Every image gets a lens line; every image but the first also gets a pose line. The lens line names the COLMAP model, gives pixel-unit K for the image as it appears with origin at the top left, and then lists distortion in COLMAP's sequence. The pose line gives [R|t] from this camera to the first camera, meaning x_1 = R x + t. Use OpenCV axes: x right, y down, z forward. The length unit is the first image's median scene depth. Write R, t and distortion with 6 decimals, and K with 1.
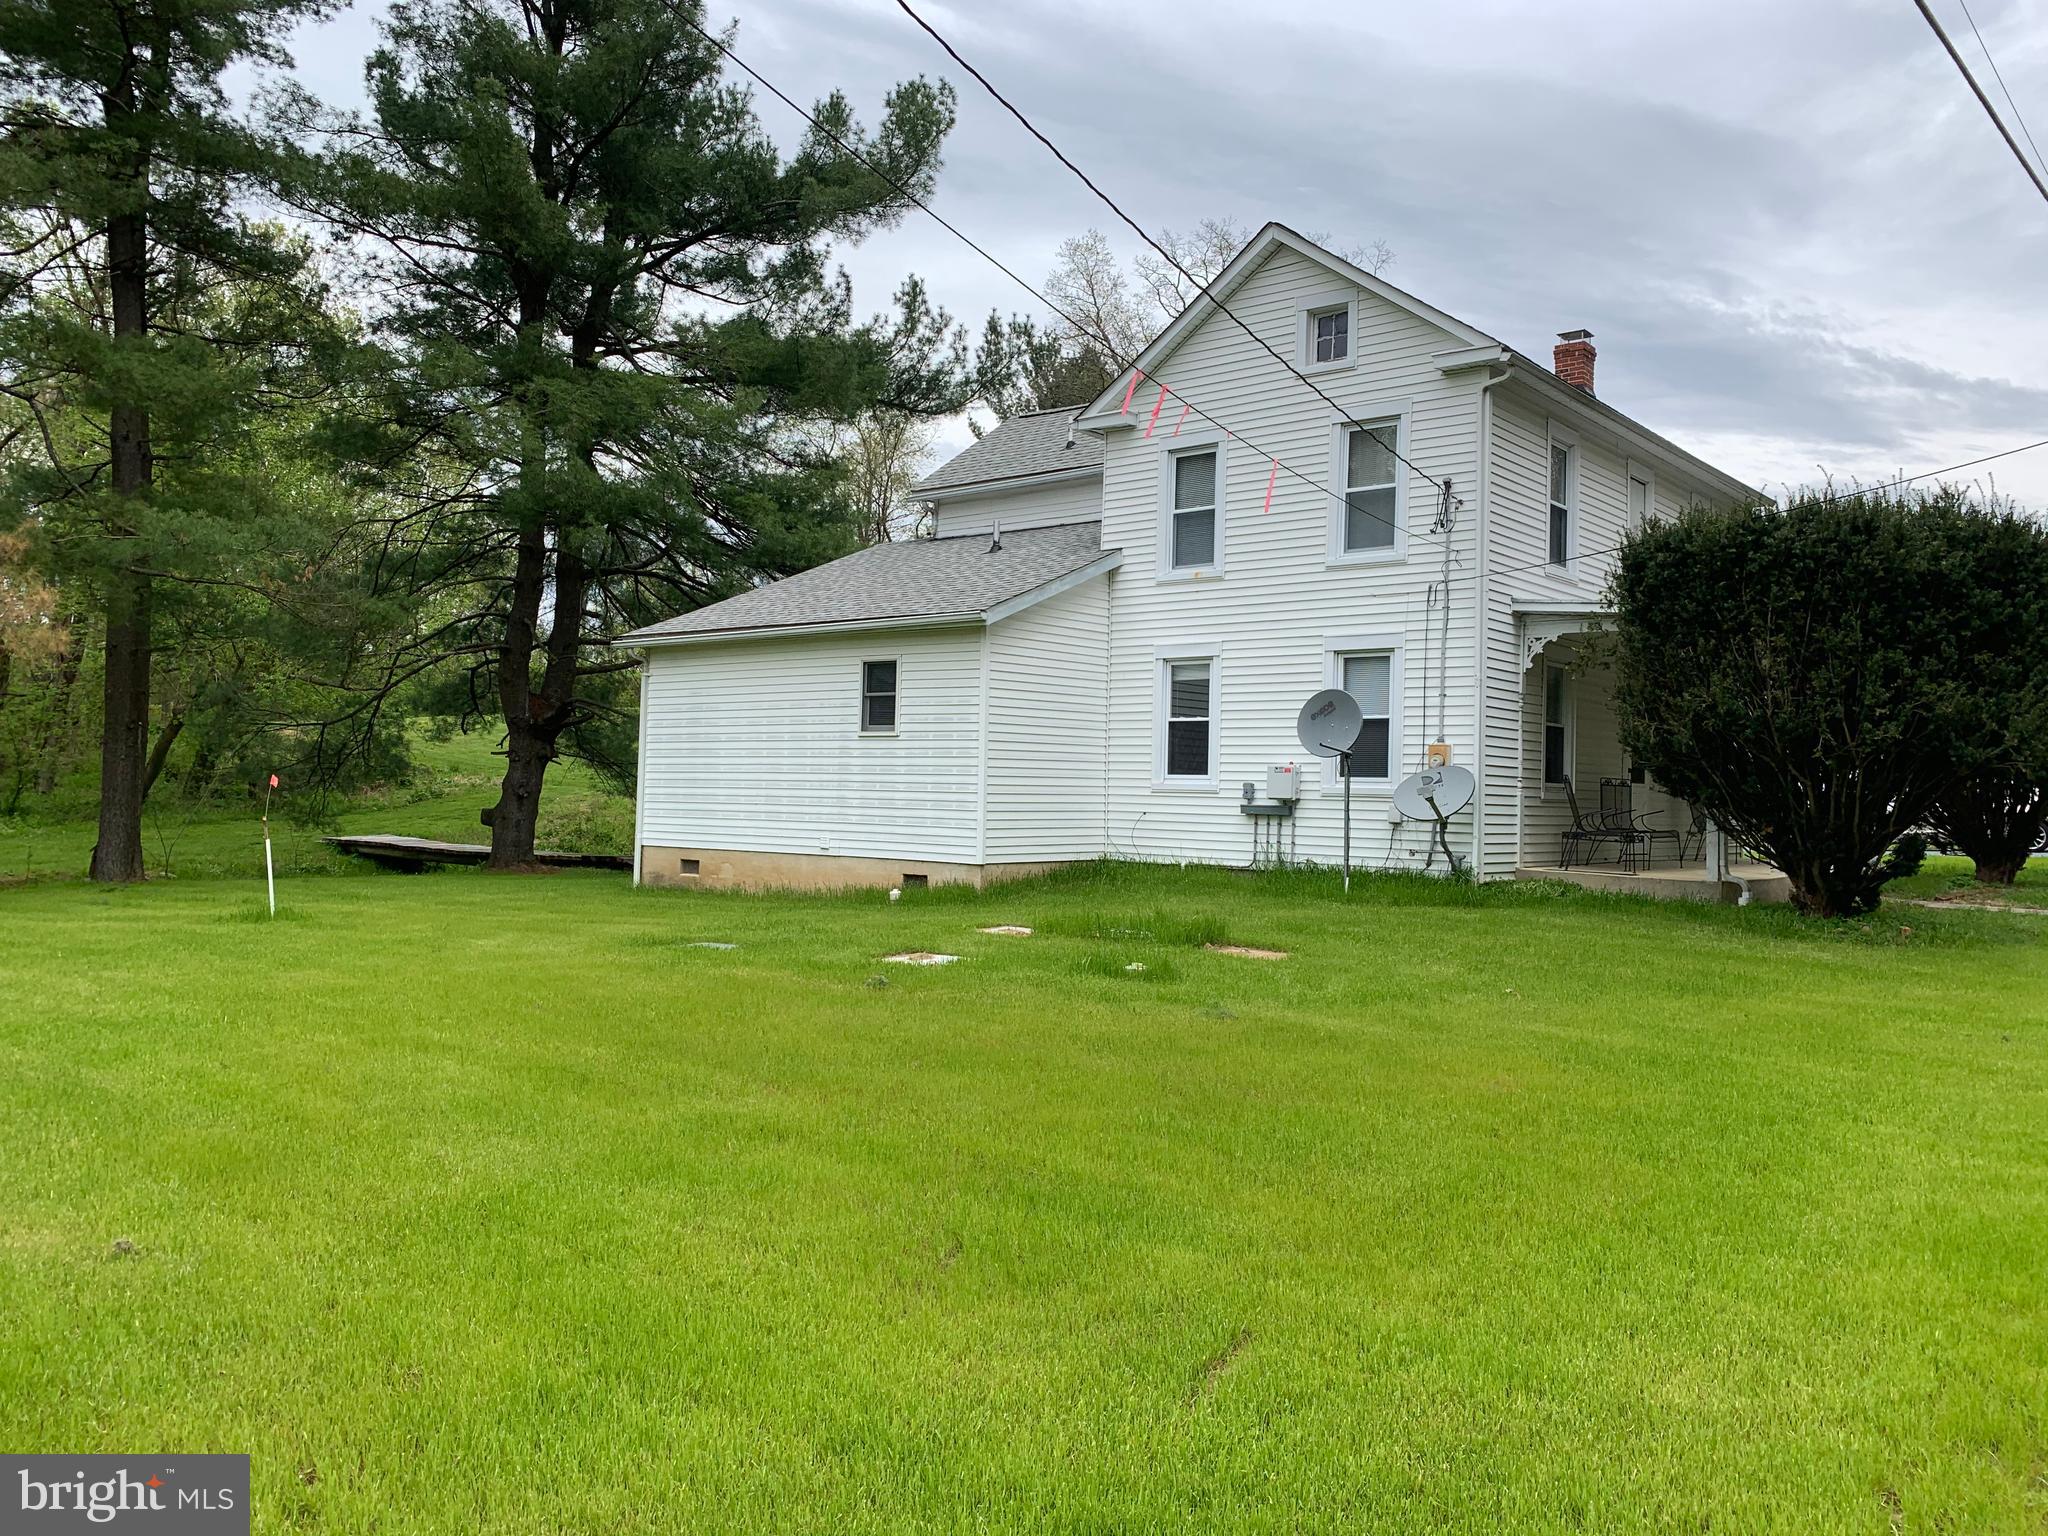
lens RADIAL K [[1532.4, 0, 1024.0], [0, 1532.4, 768.0], [0, 0, 1]] dist [-0.002555, -0.000634]
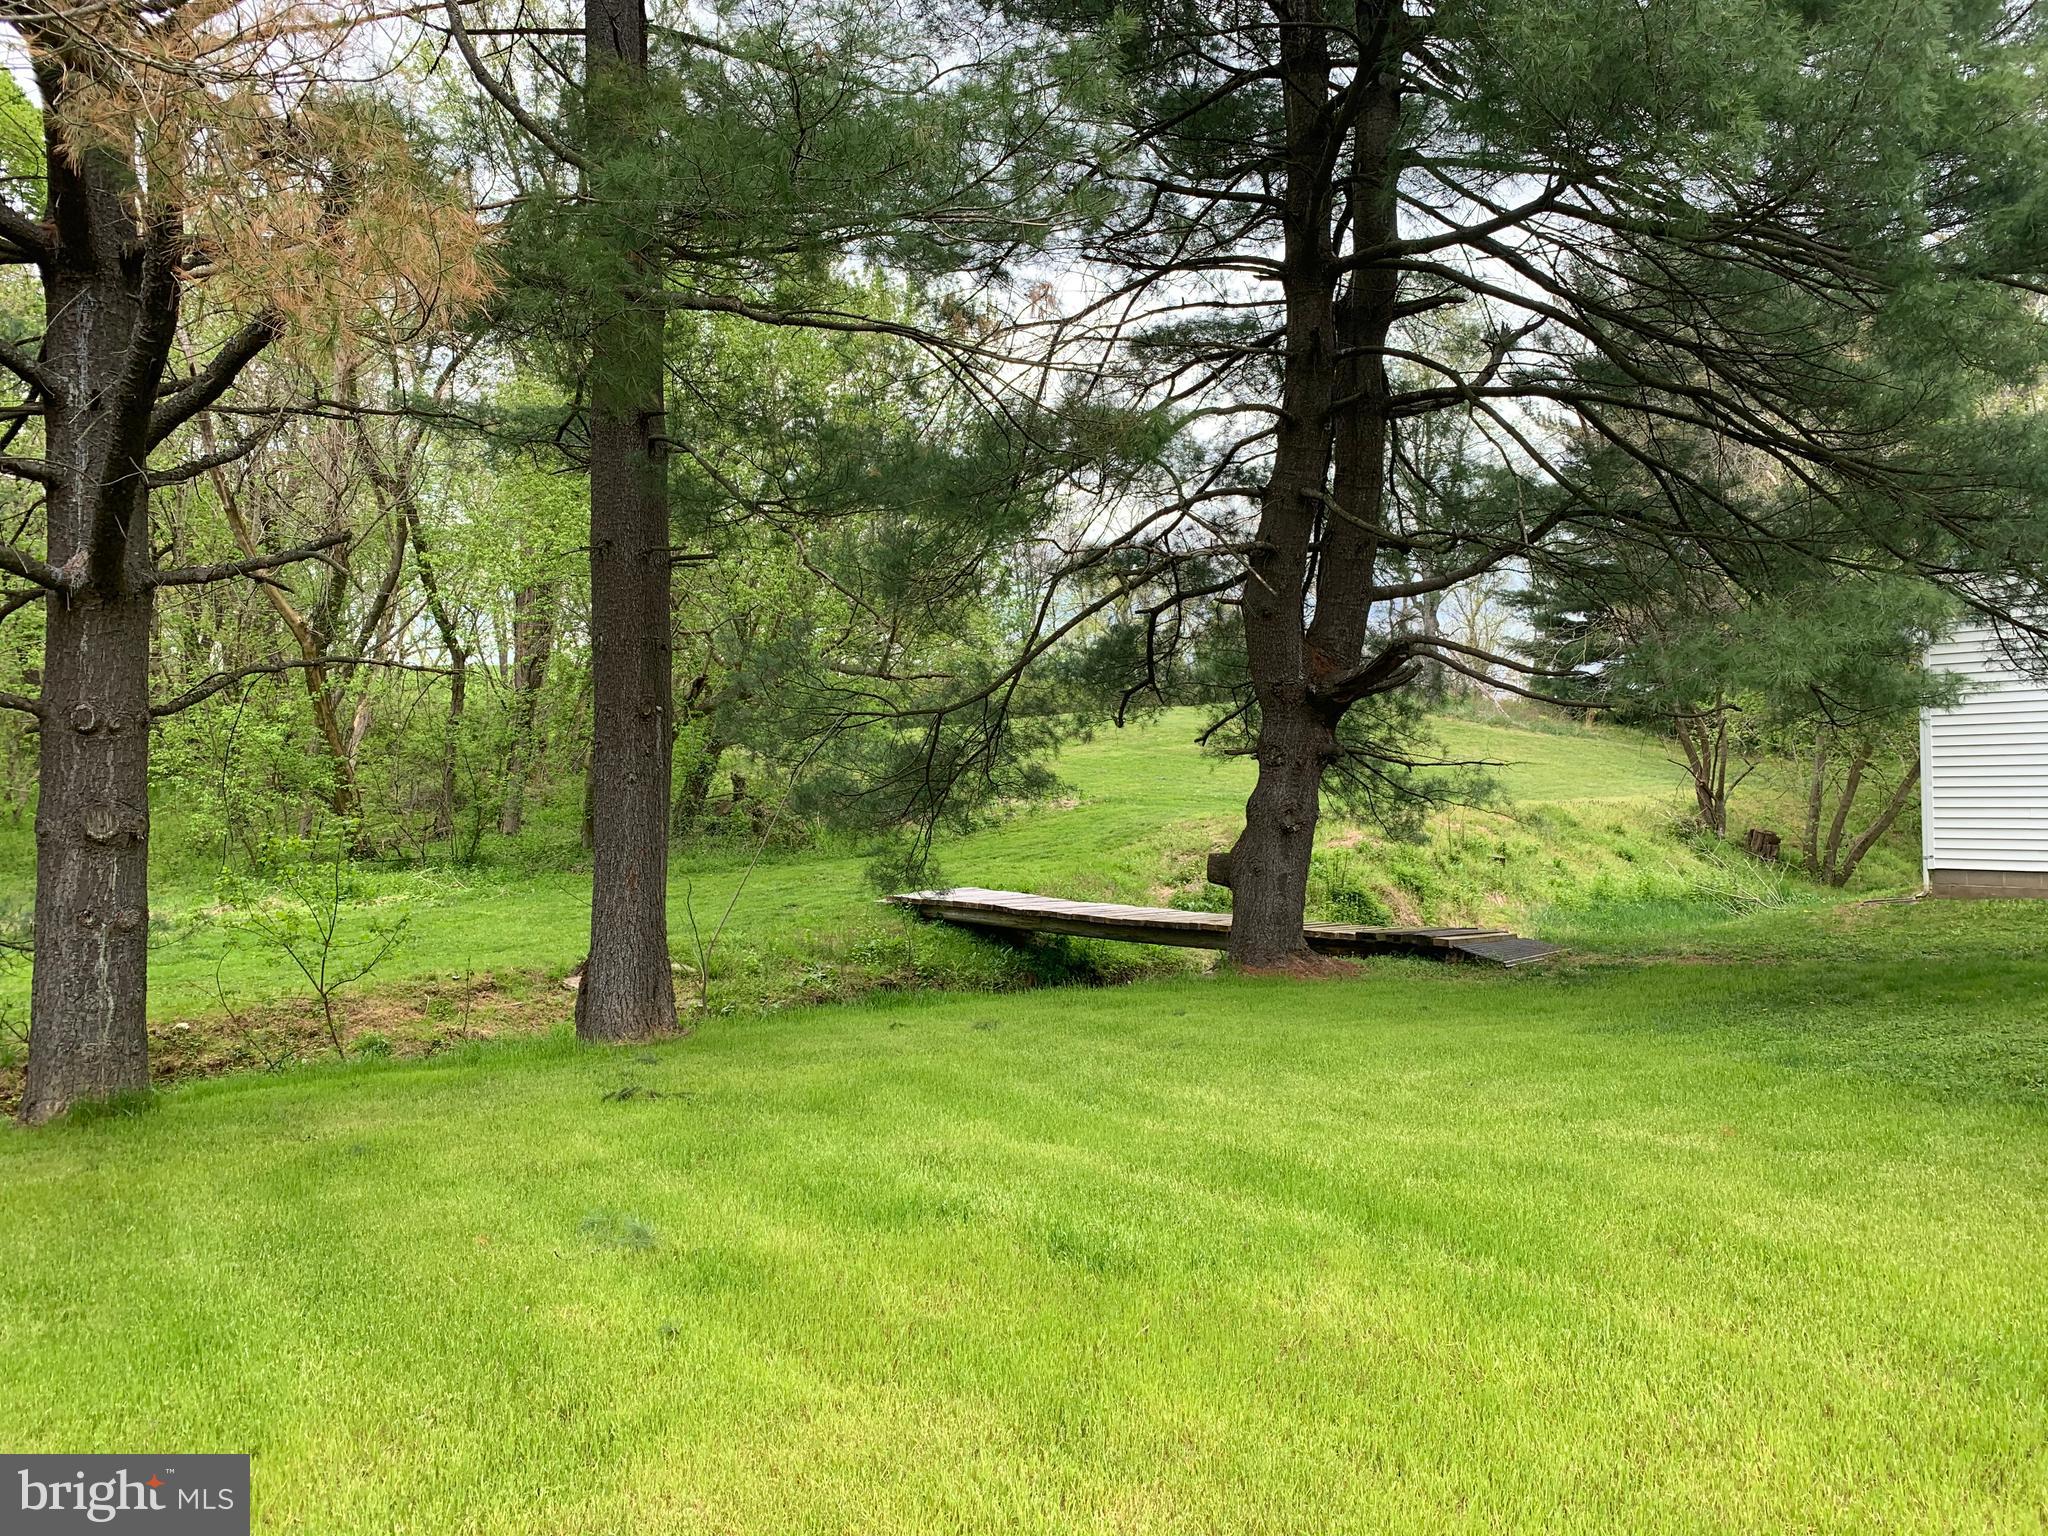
lens RADIAL K [[1515.6, 0, 1024.0], [0, 1515.6, 768.0], [0, 0, 1]] dist [0.054688, 0.000097]
pose [[0.968165, -0.036228, -0.247679, -0.257100], [0.035268, 0.999343, -0.008310, -0.001948], [0.247818, -0.000689, 0.968806, 0.415926]]
